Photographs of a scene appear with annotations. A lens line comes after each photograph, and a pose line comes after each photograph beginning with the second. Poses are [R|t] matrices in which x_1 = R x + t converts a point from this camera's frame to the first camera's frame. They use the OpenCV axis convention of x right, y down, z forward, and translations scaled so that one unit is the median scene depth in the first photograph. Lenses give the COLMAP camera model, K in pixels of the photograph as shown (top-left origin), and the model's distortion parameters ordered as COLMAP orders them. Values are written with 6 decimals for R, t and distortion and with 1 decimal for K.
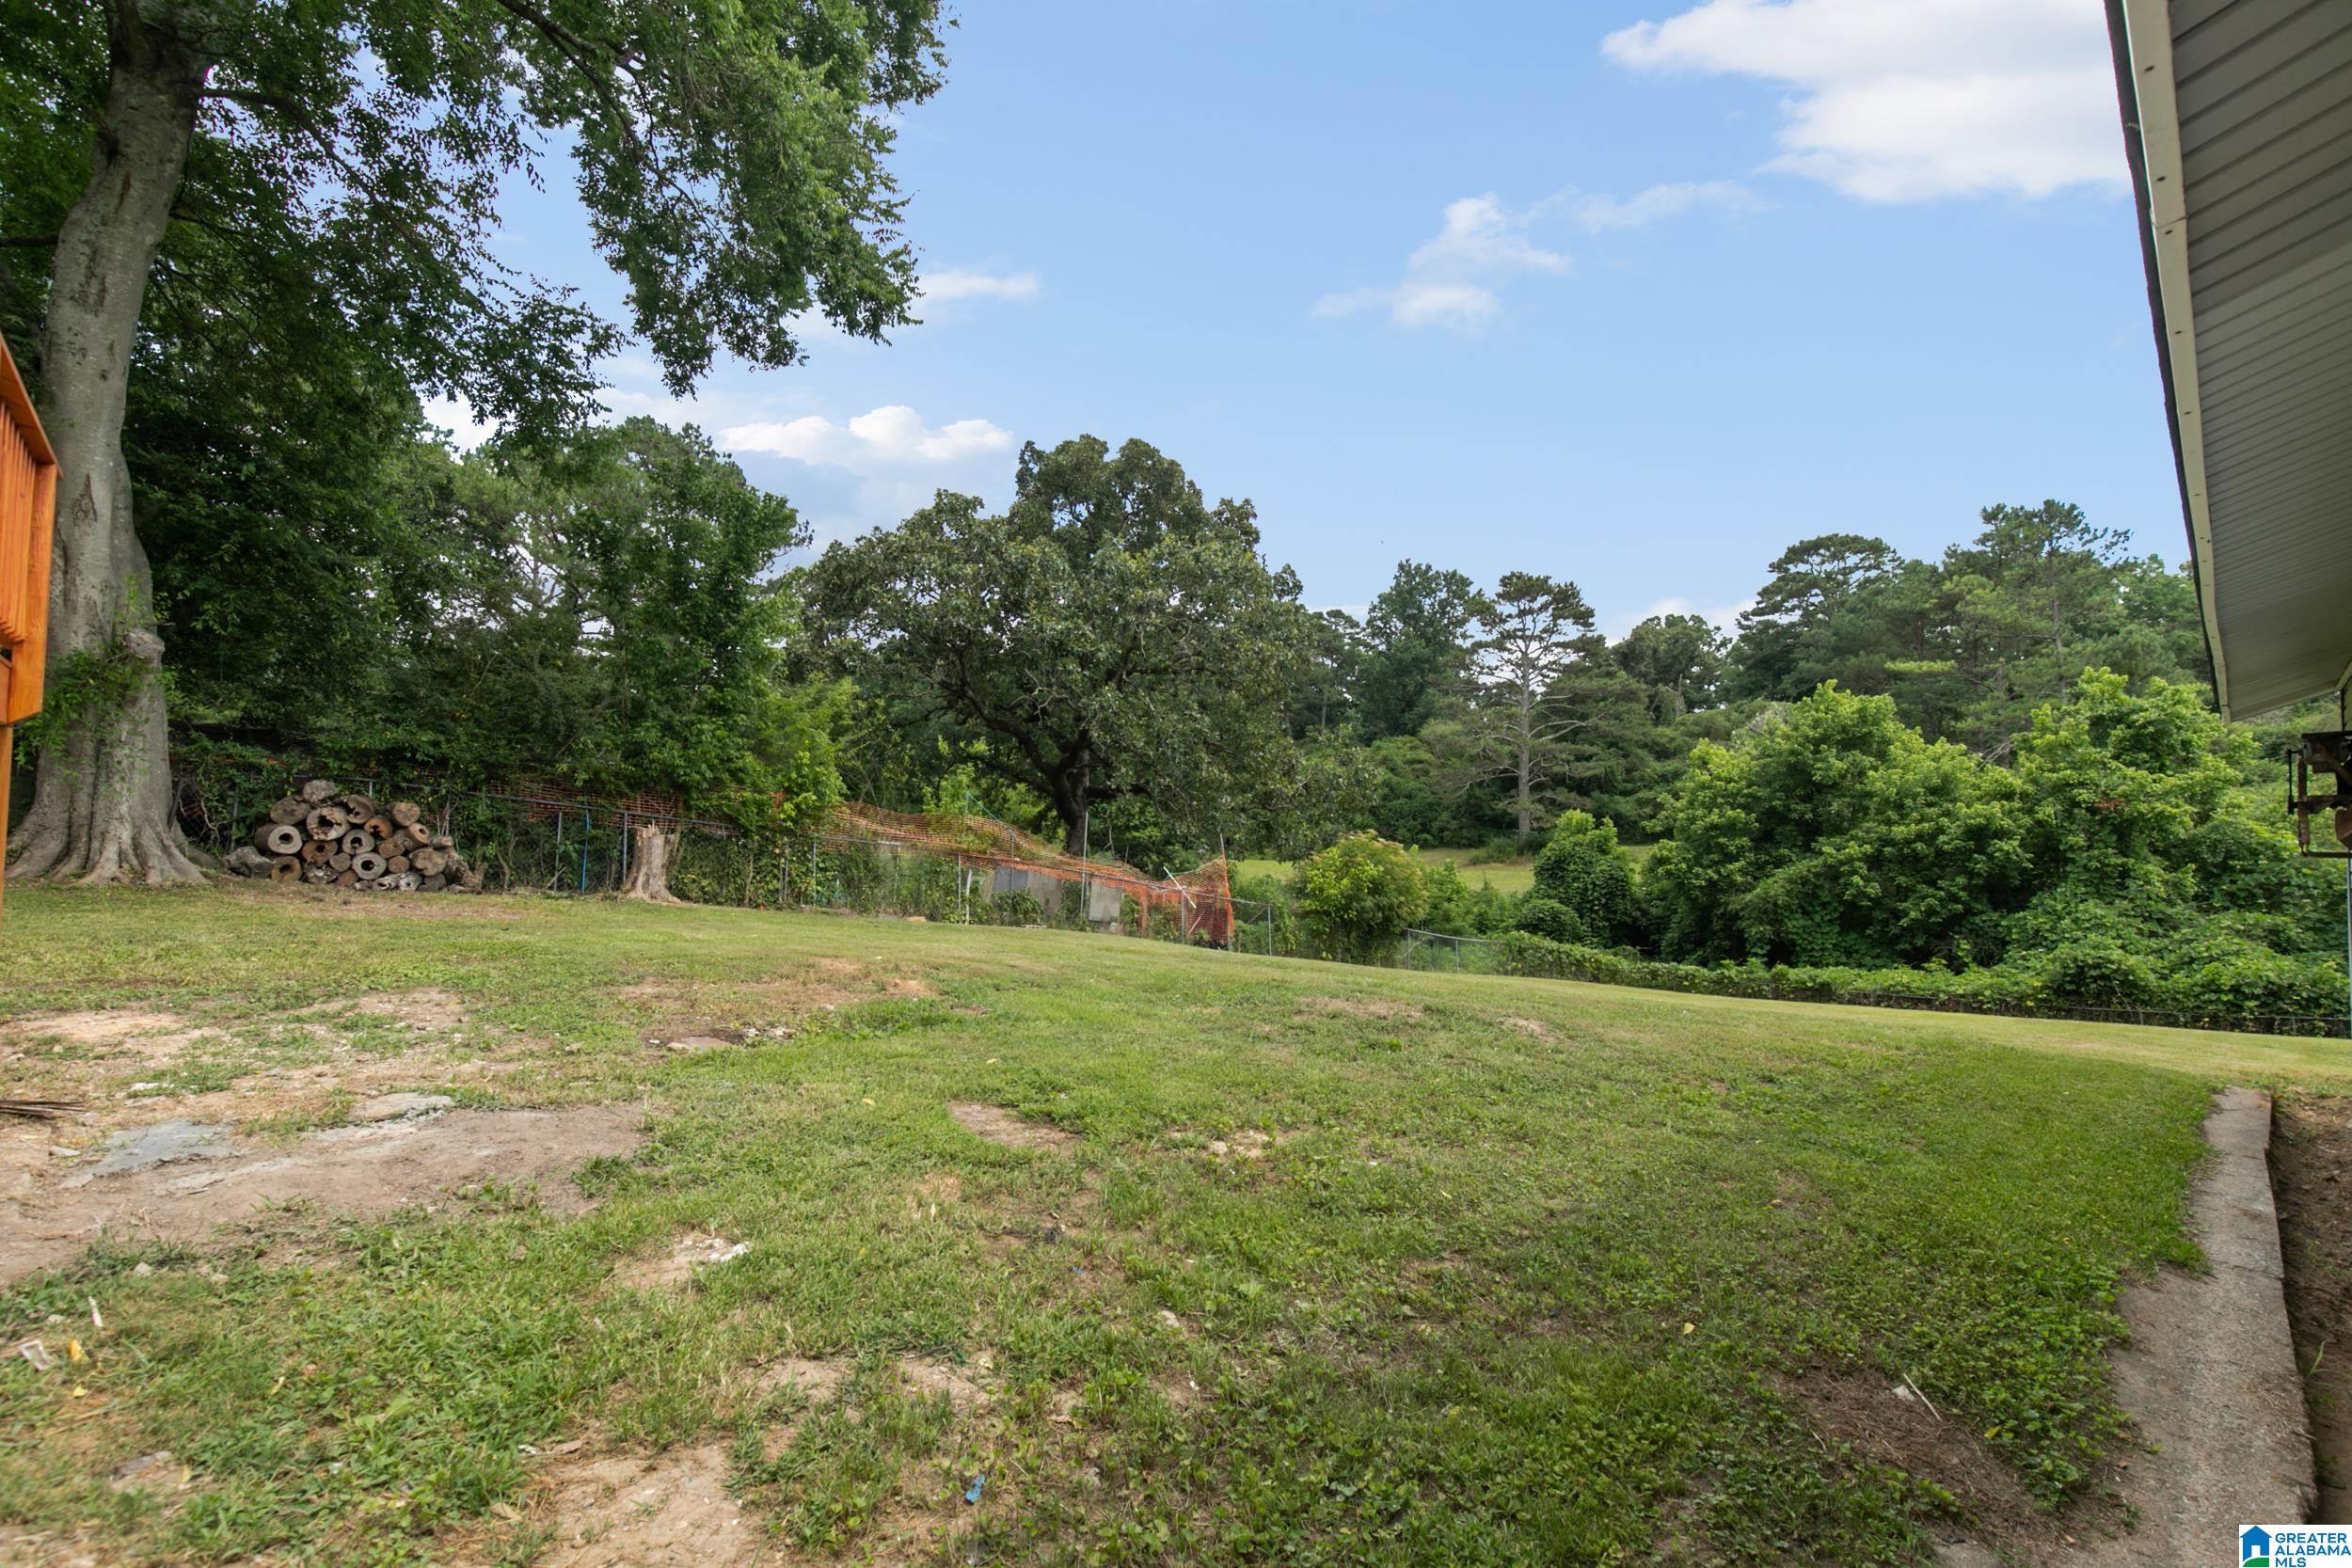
lens RADIAL K [[1055.2, 0, 1177.9], [0, 1055.2, 801.1], [0, 0, 1]] dist [0.013465, -0.005338]
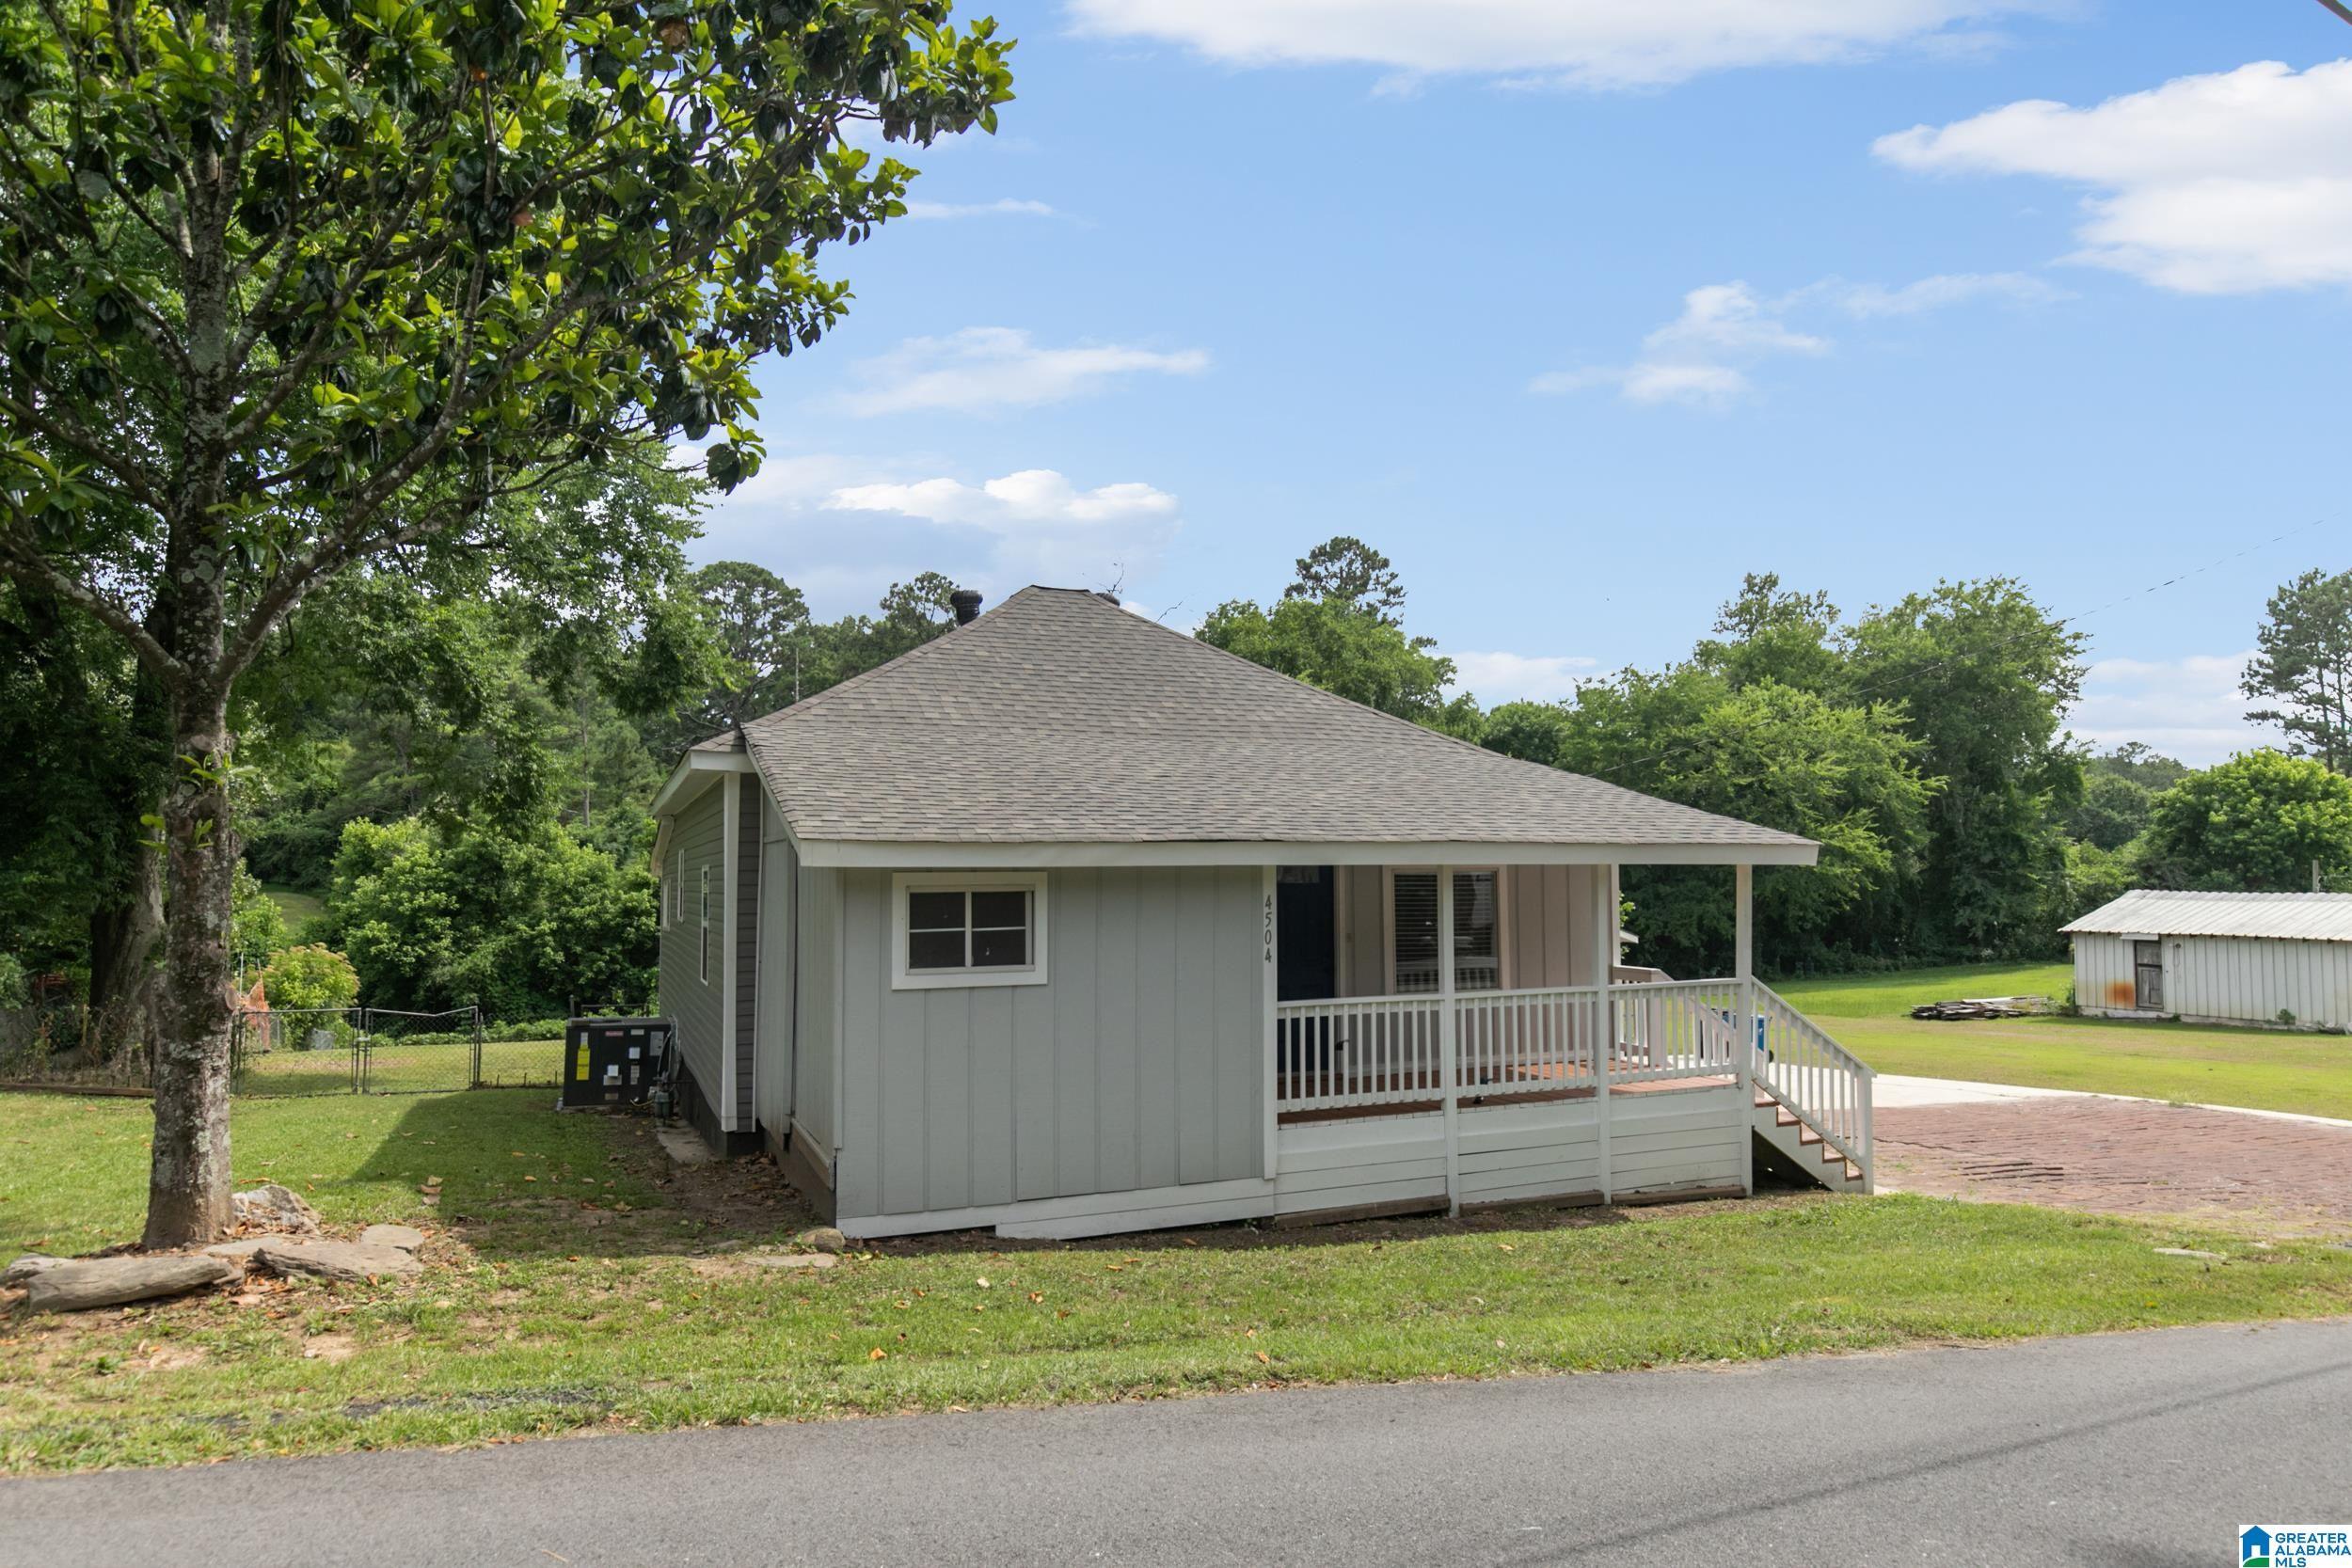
lens RADIAL K [[1425.0, 0, 1176.0], [0, 1425.0, 784.0], [0, 0, 1]] dist [0.001814, -0.000605]
pose [[0.342290, 0.042558, 0.938630, -0.647443], [-0.031894, 0.998924, -0.033662, -0.083030], [-0.939053, -0.018414, 0.343280, -0.265790]]
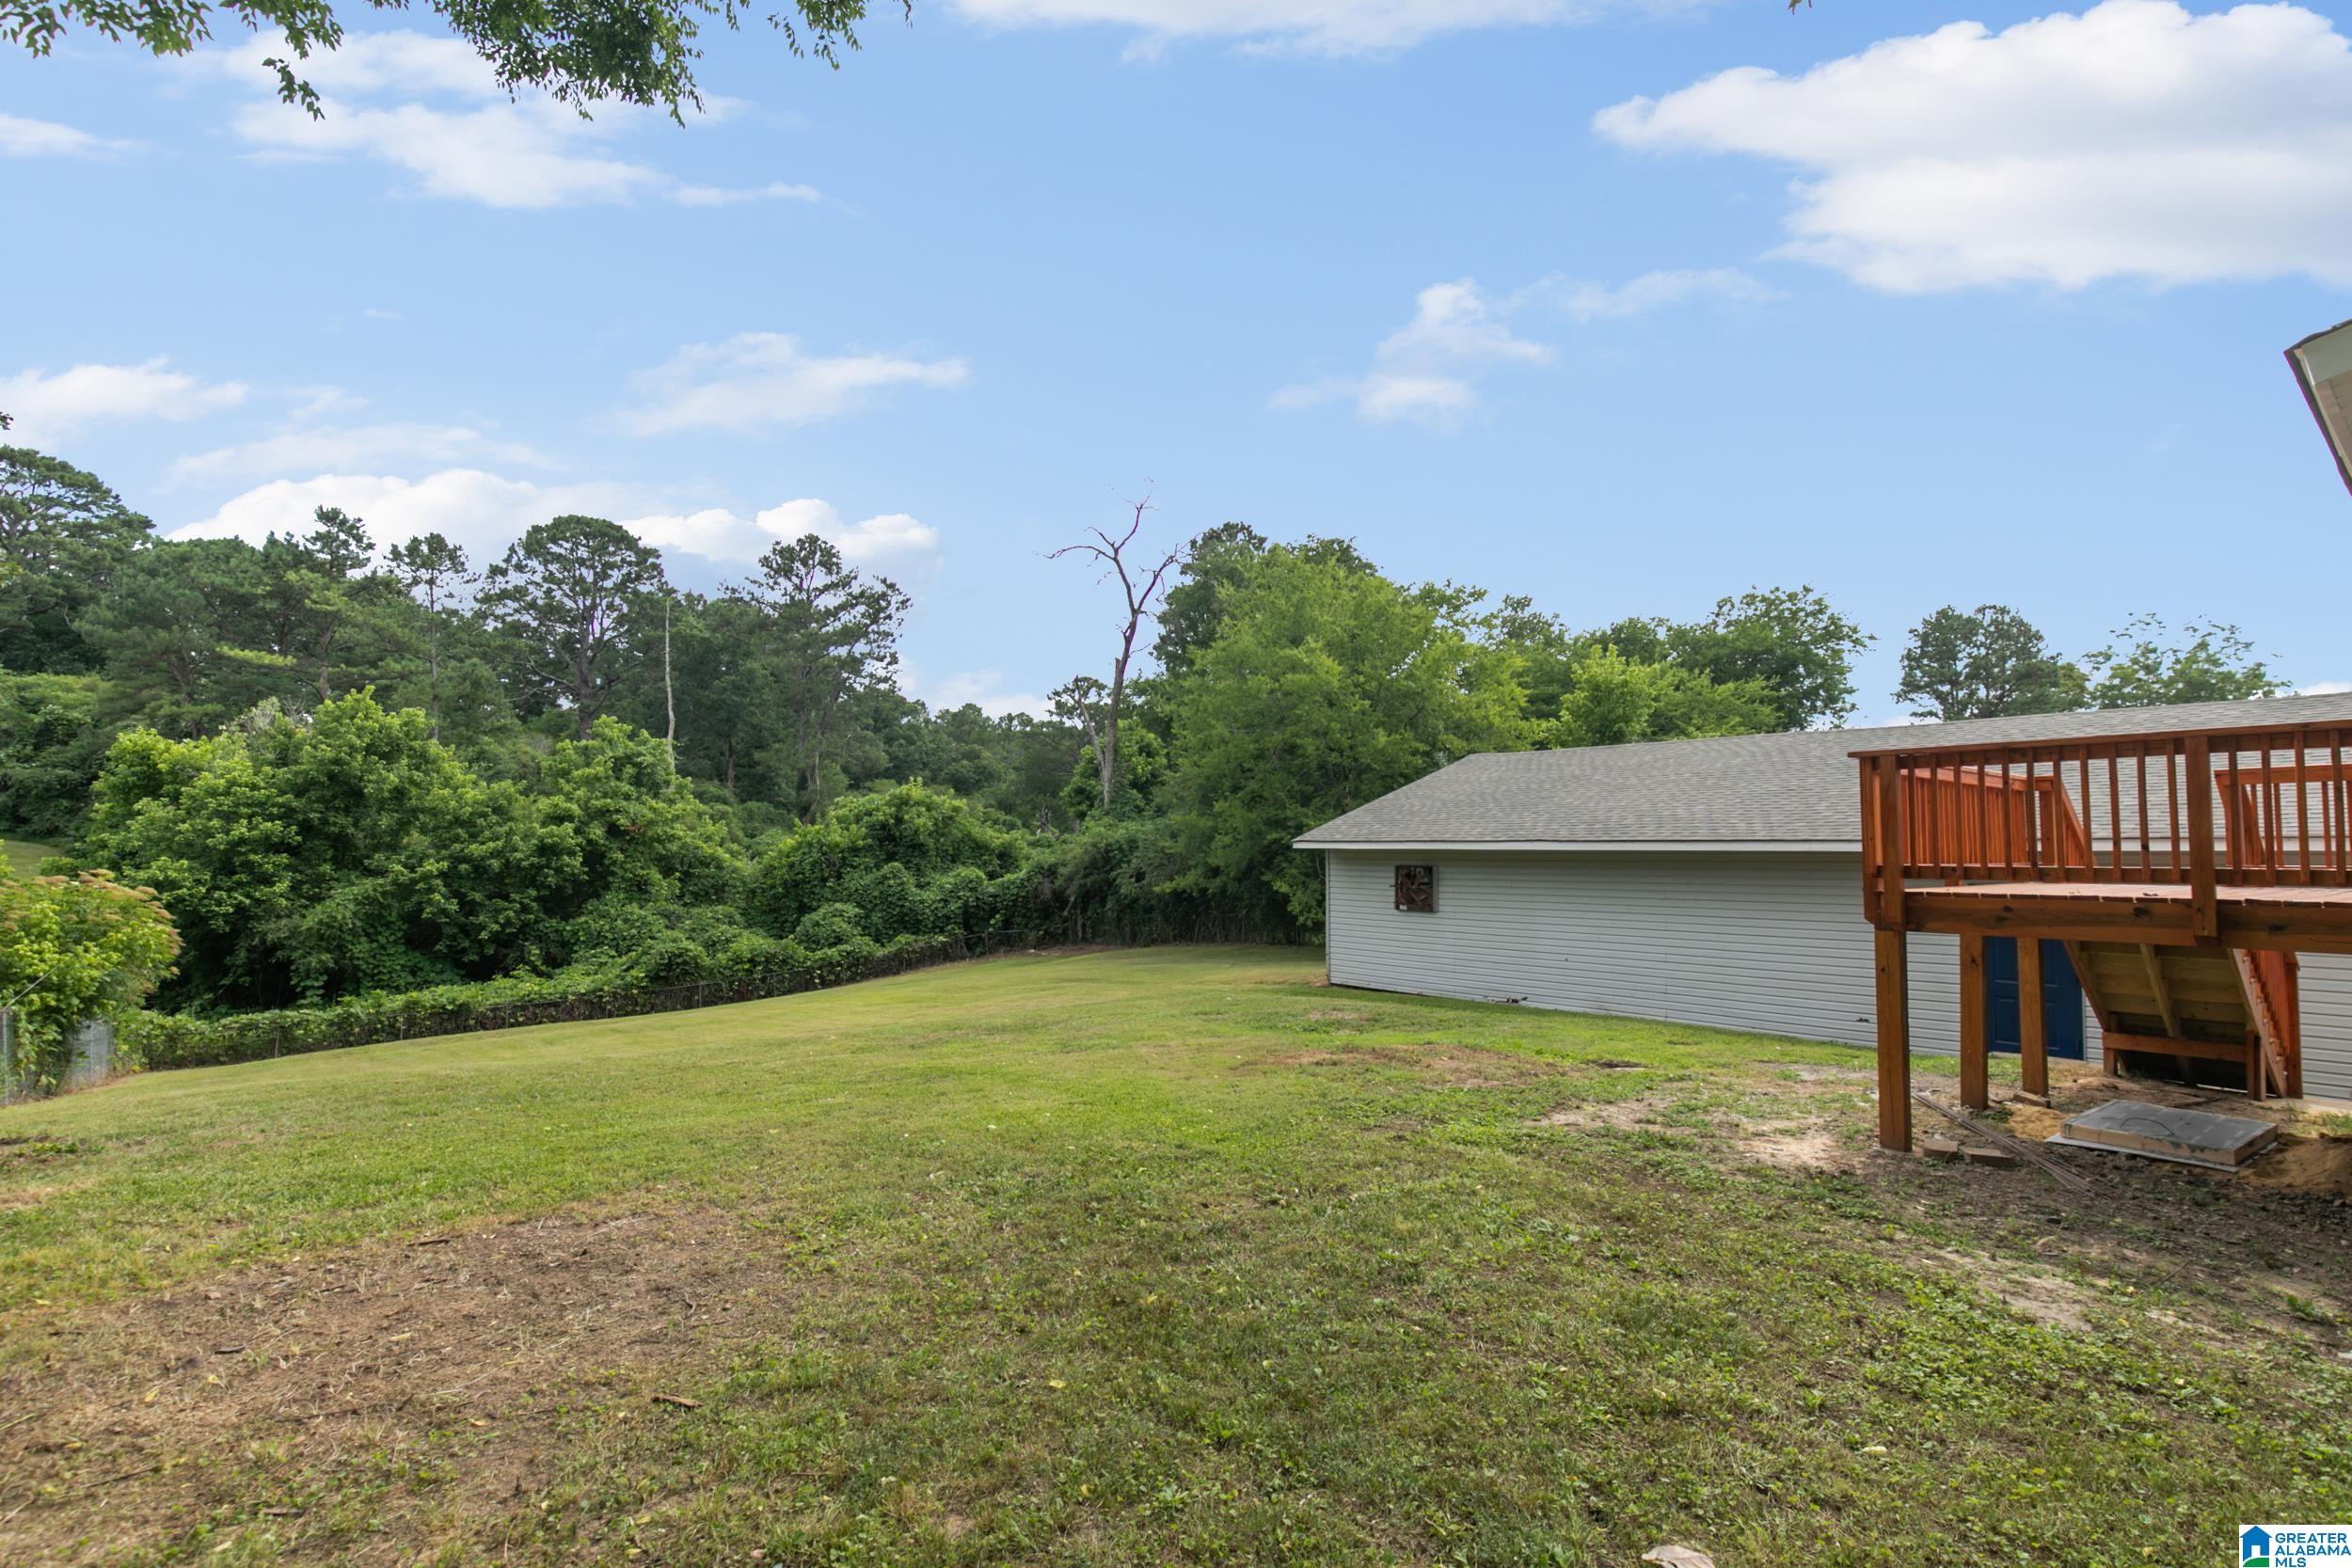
lens RADIAL K [[1055.2, 0, 1177.9], [0, 1055.2, 801.1], [0, 0, 1]] dist [0.013465, -0.005338]
pose [[0.073332, 0.032143, 0.996789, -0.281031], [-0.046319, 0.998512, -0.028791, -0.018301], [-0.996231, -0.044059, 0.074712, 0.205516]]
